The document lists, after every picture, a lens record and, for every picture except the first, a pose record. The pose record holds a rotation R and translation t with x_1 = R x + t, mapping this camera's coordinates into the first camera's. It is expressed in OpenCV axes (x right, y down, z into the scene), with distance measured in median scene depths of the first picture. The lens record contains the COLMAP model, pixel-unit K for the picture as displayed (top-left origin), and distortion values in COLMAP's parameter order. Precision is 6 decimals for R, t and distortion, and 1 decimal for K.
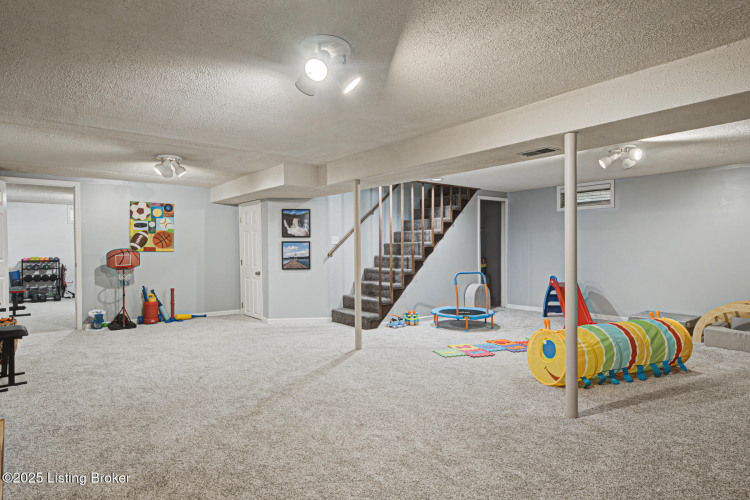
lens RADIAL K [[425.7, 0, 374.8], [0, 425.7, 249.1], [0, 0, 1]] dist [0.006962, 0.002619]
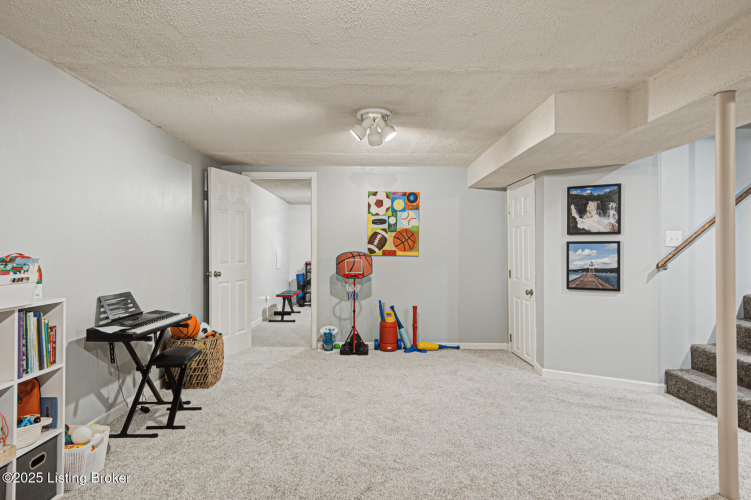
lens RADIAL K [[486.0, 0, 373.5], [0, 486.0, 250.0], [0, 0, 1]] dist [0.023821, -0.002899]
pose [[0.786445, 0.005459, -0.617636, -0.010512], [-0.010060, 0.999942, -0.003972, -0.000977], [0.617579, 0.009337, 0.786454, 0.298589]]
